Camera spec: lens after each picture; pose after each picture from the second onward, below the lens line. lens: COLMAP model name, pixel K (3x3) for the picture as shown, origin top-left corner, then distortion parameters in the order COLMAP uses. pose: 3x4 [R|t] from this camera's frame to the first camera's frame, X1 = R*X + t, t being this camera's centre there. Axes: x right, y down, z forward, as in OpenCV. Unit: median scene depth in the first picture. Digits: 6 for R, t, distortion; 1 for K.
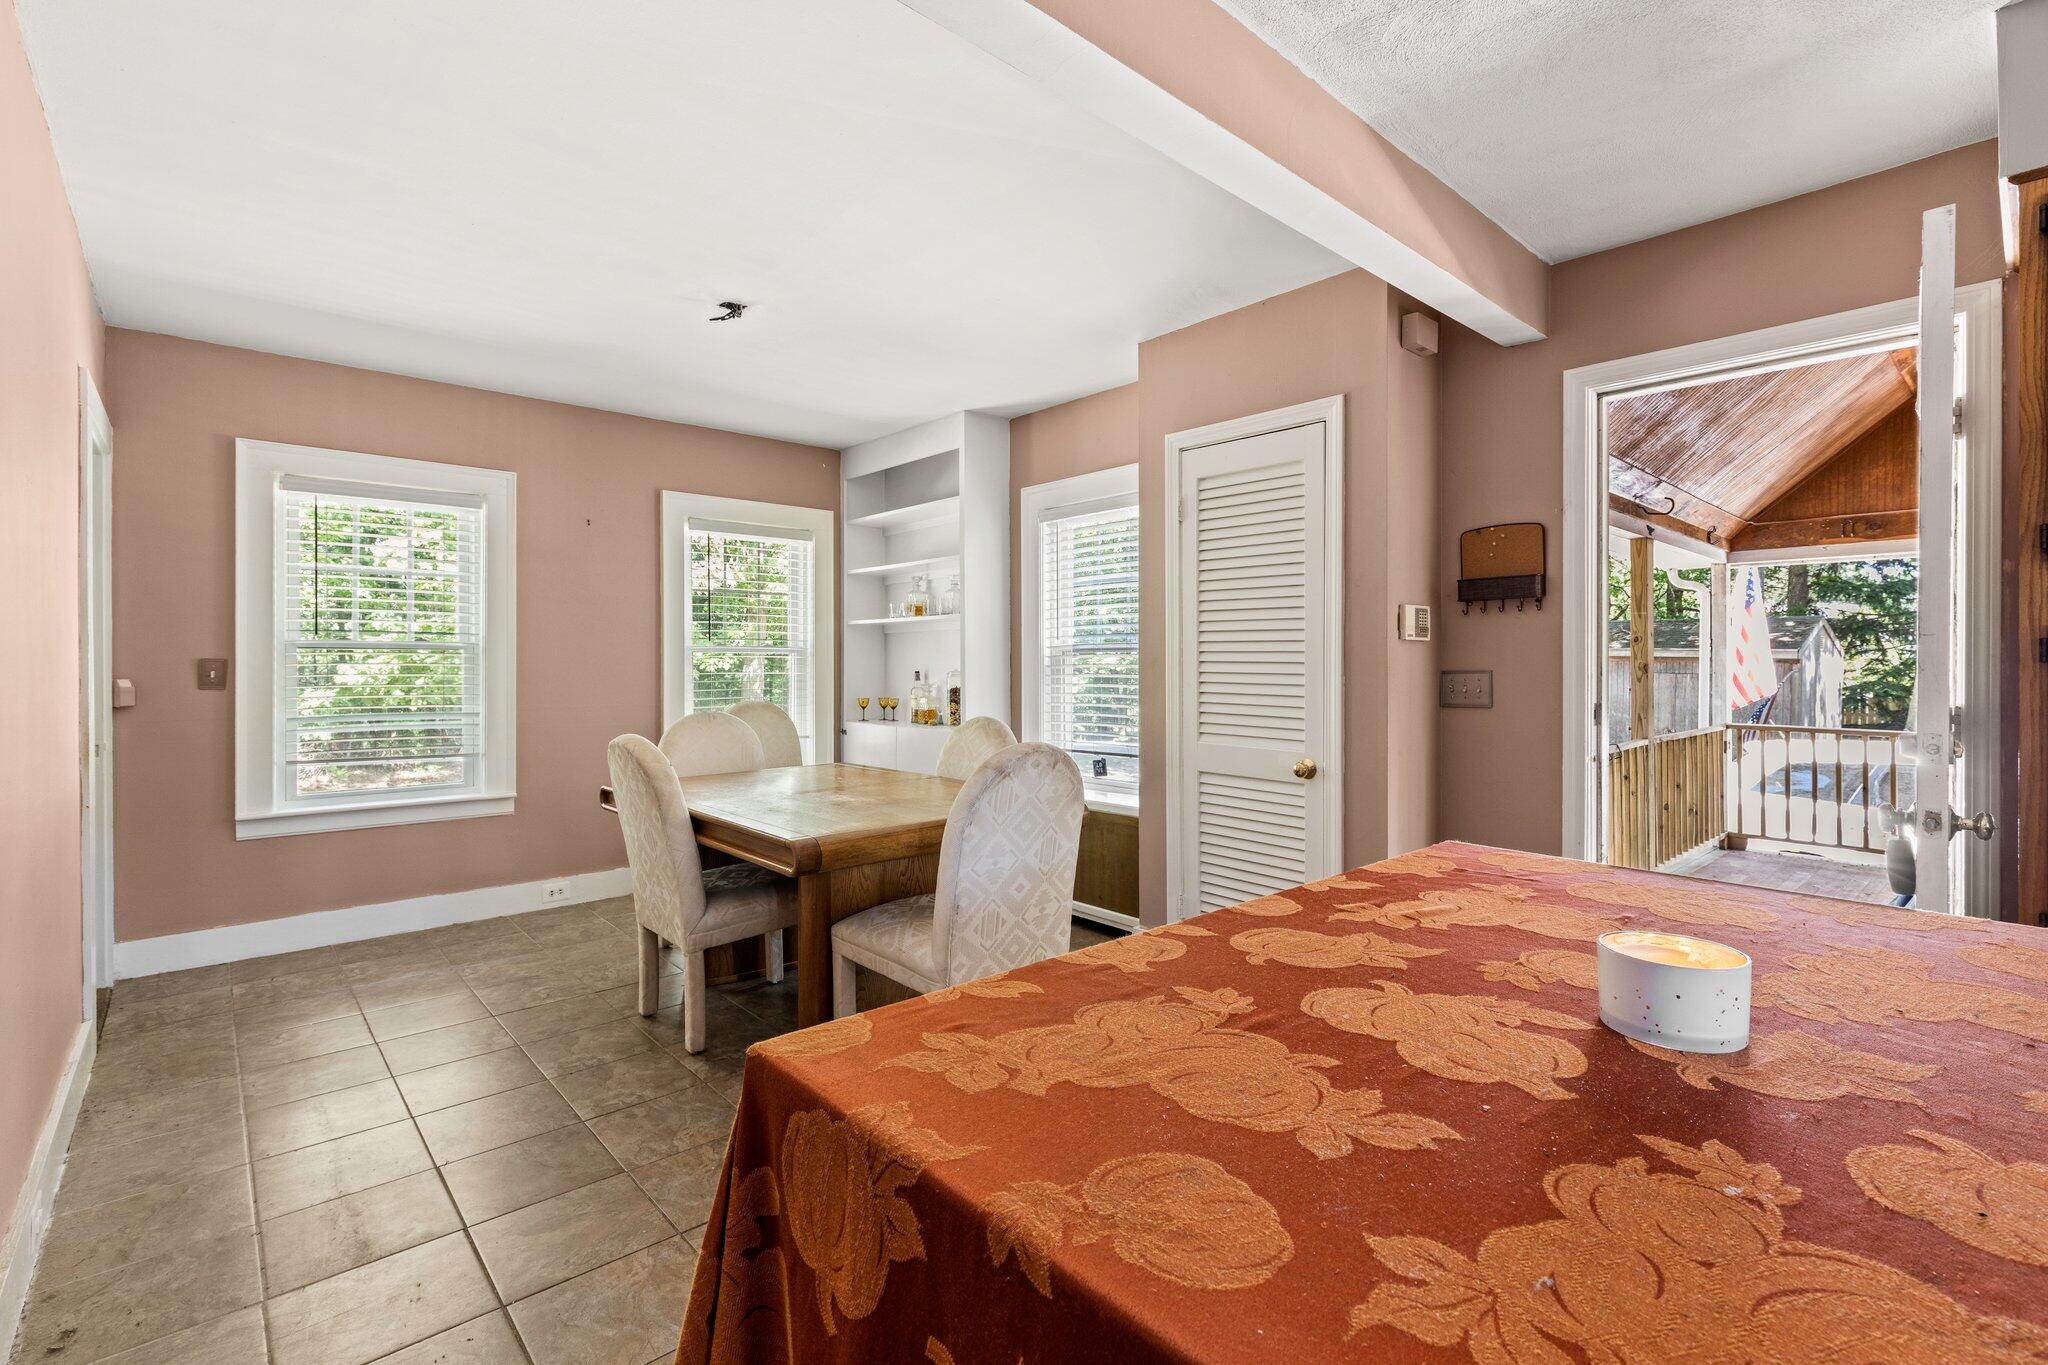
lens RADIAL K [[929.5, 0, 1012.9], [0, 929.5, 667.0], [0, 0, 1]] dist [-0.010206, -0.000075]
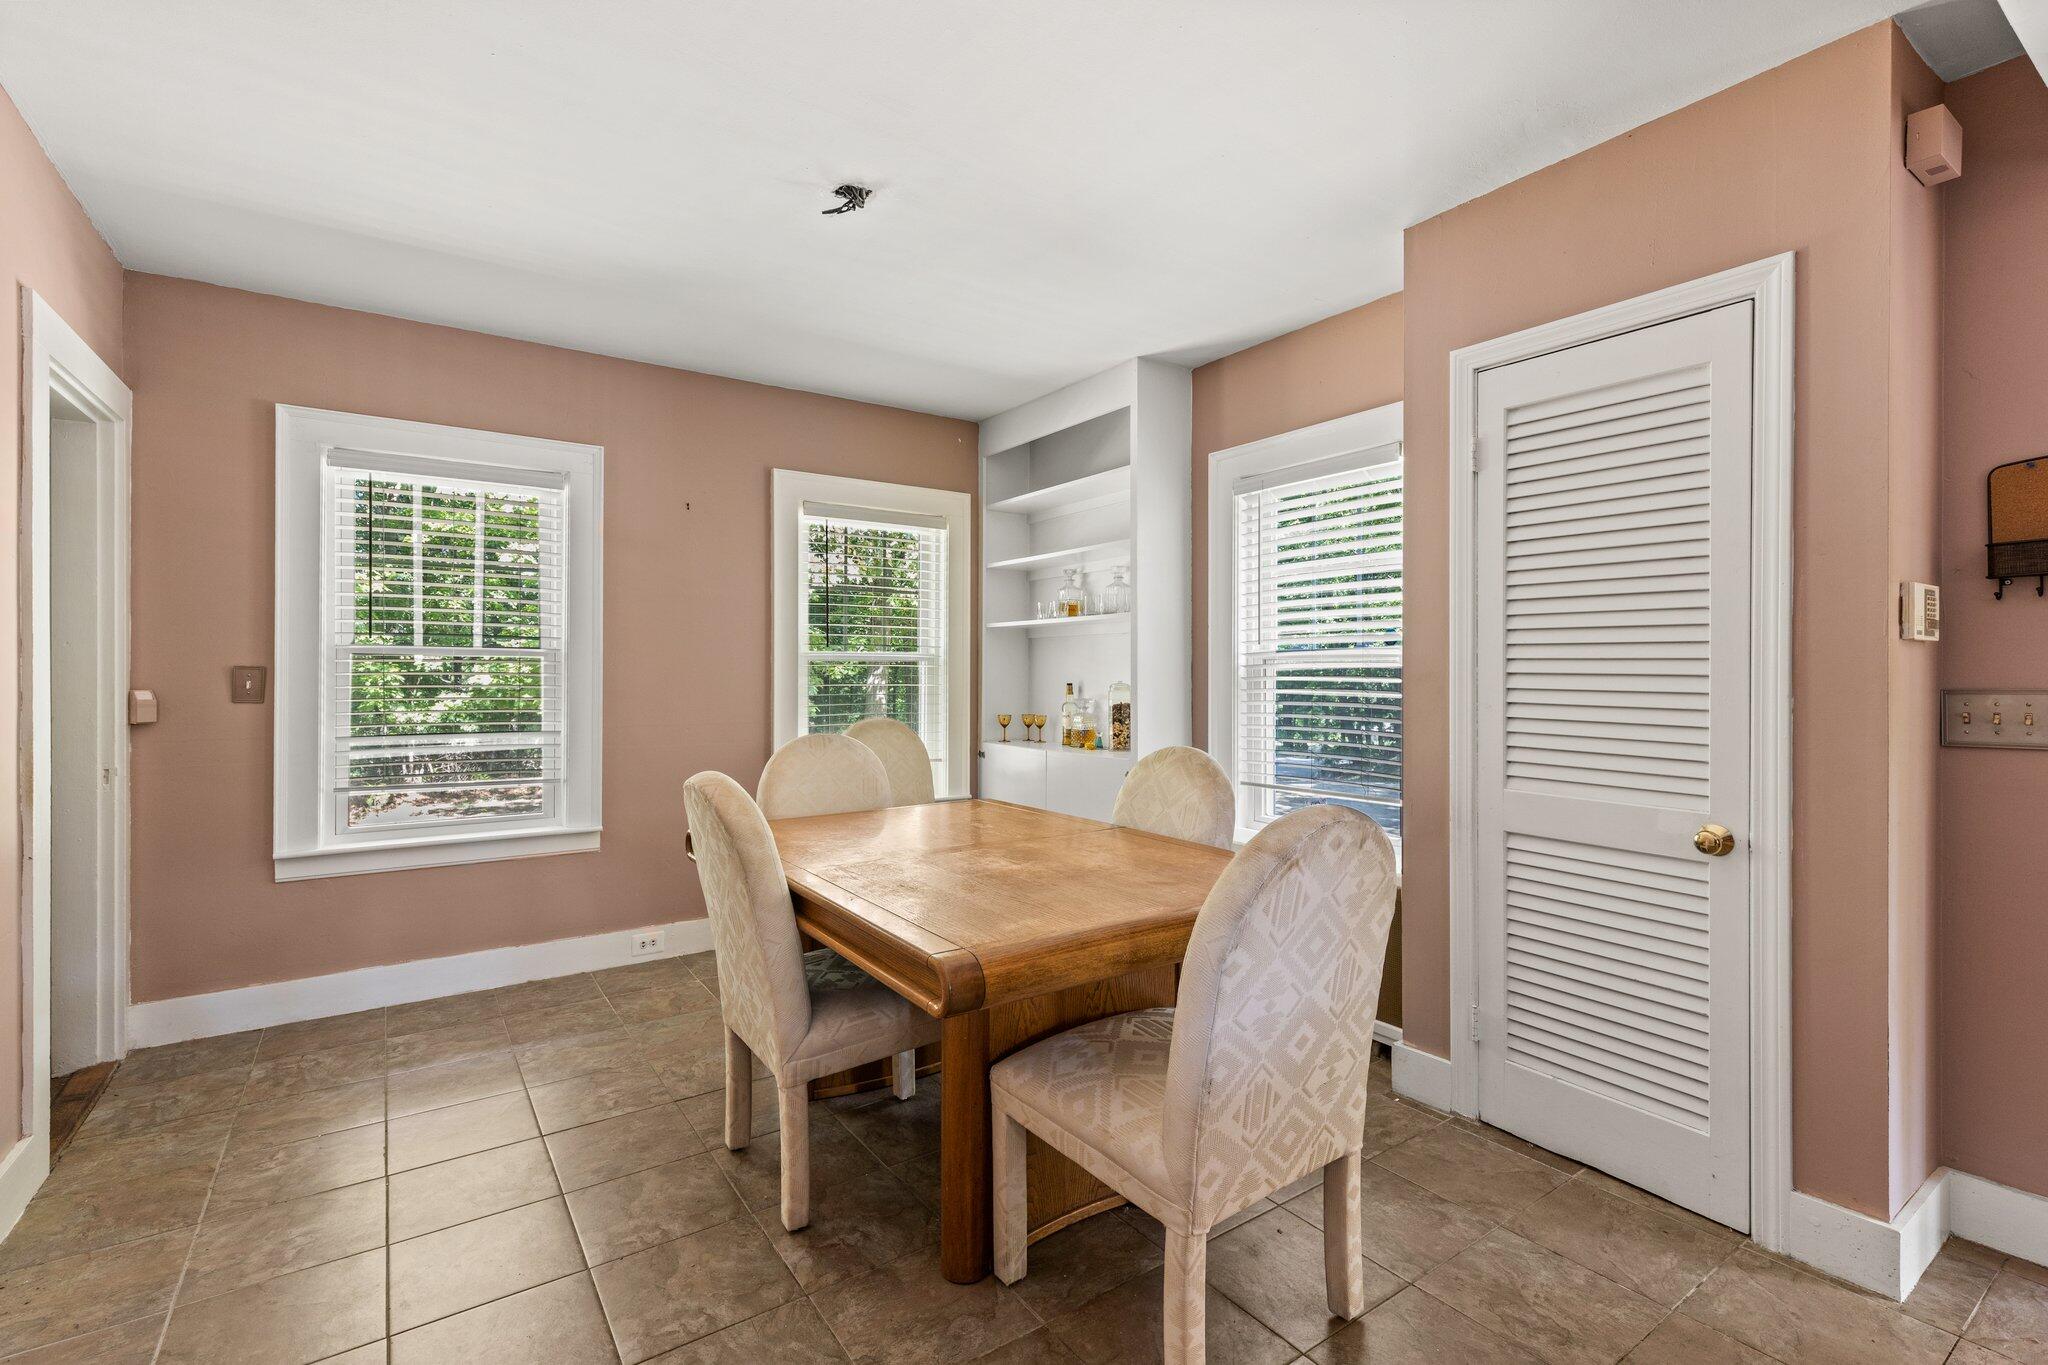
lens RADIAL K [[922.0, 0, 1030.5], [0, 922.0, 672.3], [0, 0, 1]] dist [-0.002412, -0.000134]
pose [[0.994263, 0.002669, -0.106934, -0.075383], [-0.003157, 0.999985, -0.004398, -0.002356], [0.106920, 0.004711, 0.994256, 0.265509]]
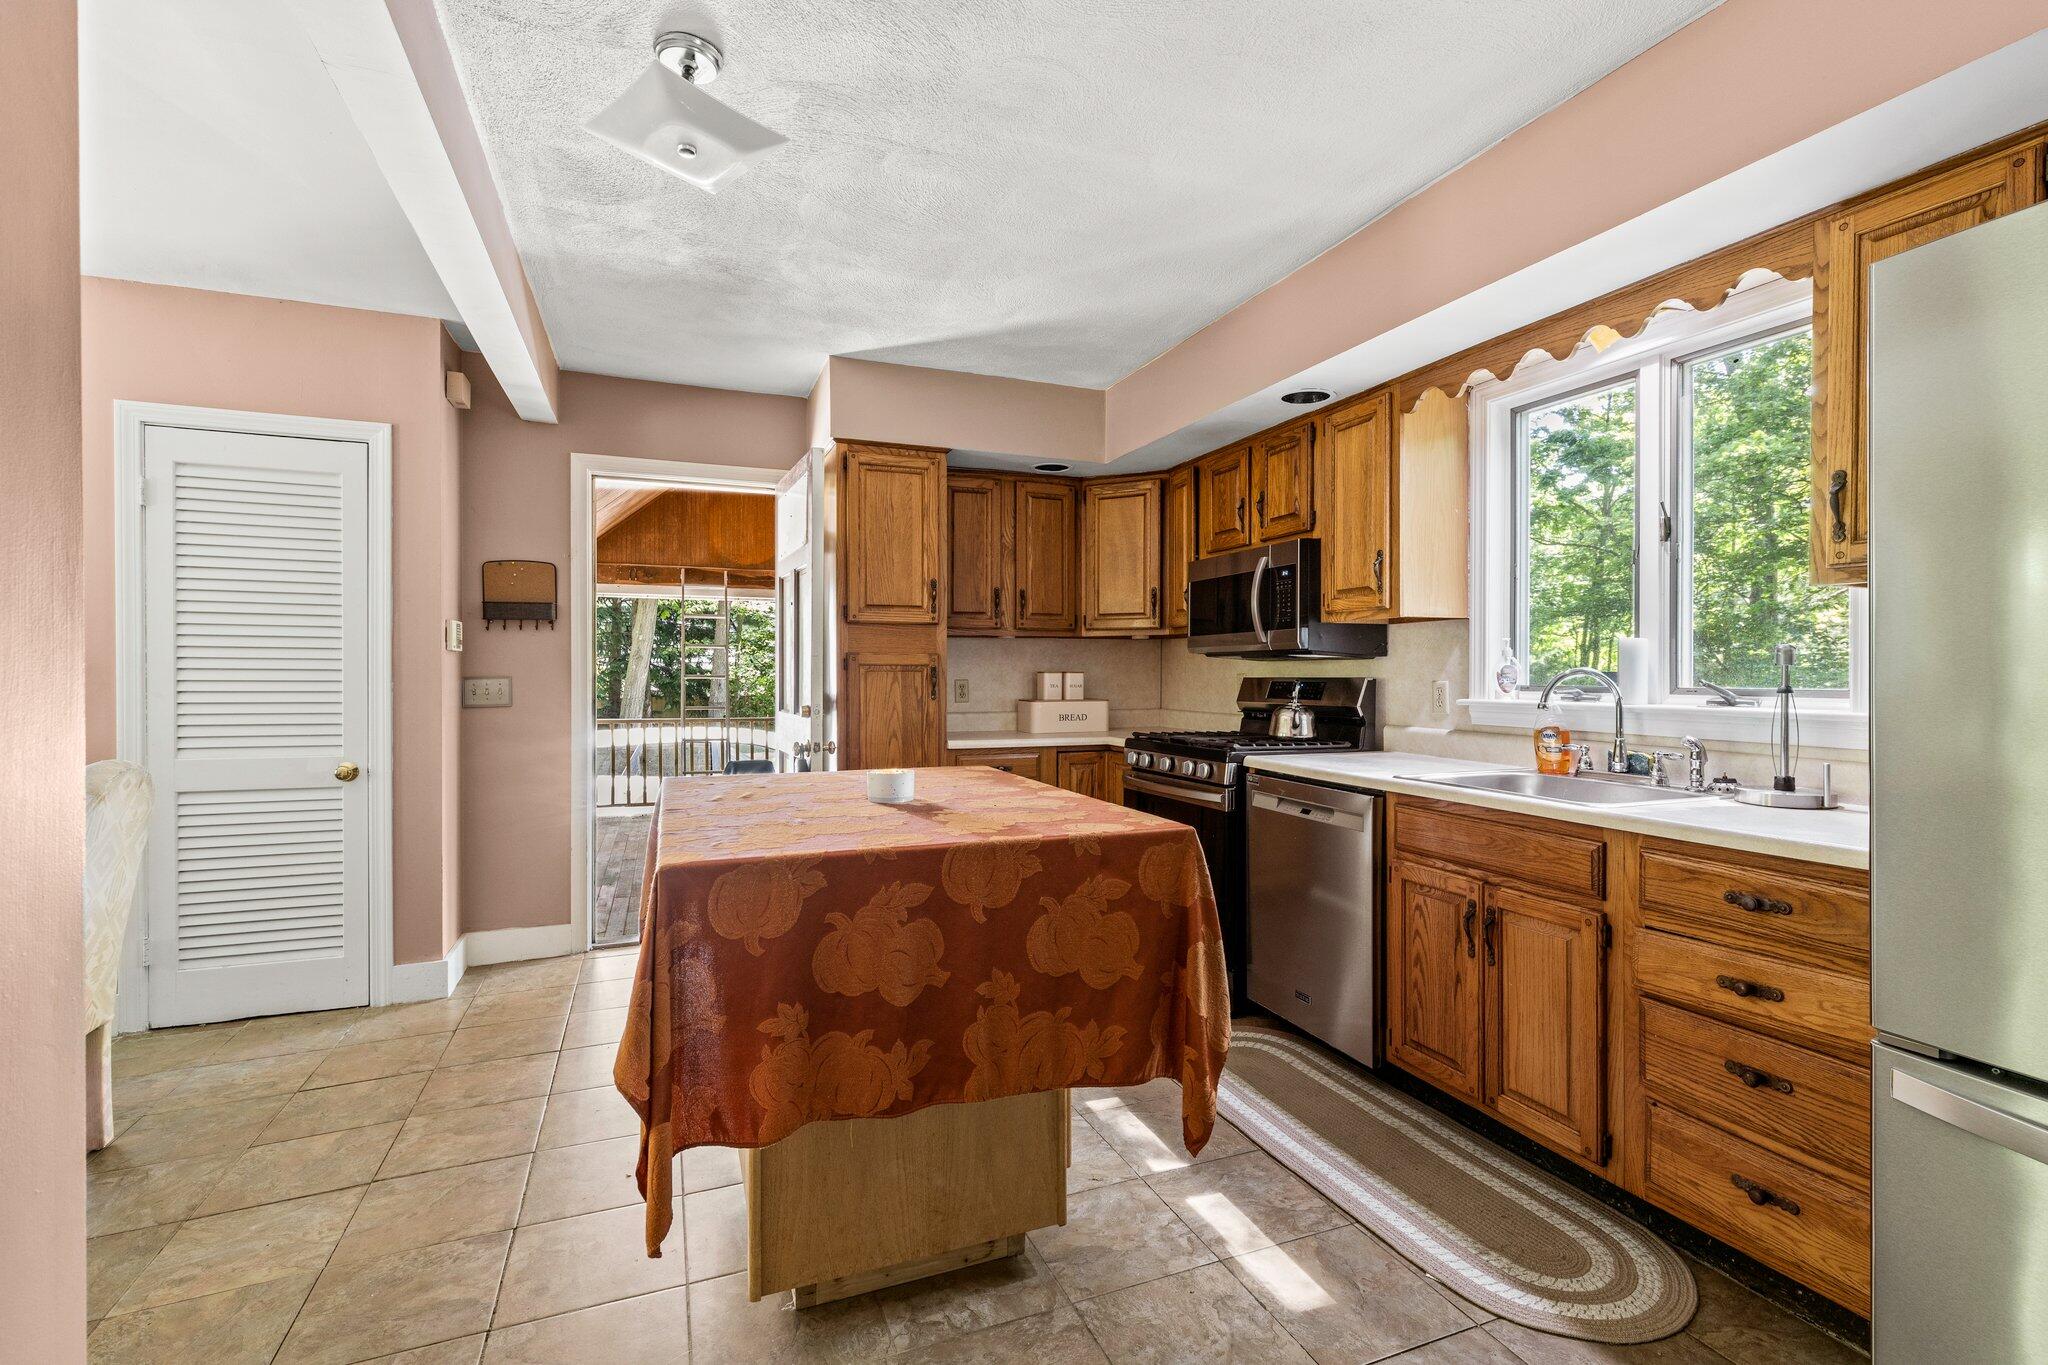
lens RADIAL K [[963.0, 0, 1033.6], [0, 963.0, 674.6], [0, 0, 1]] dist [0.026259, -0.000280]
pose [[0.336865, -0.003471, 0.941547, -0.387162], [0.005814, 0.999982, 0.001607, 0.003003], [-0.941535, 0.004932, 0.336879, -0.081106]]
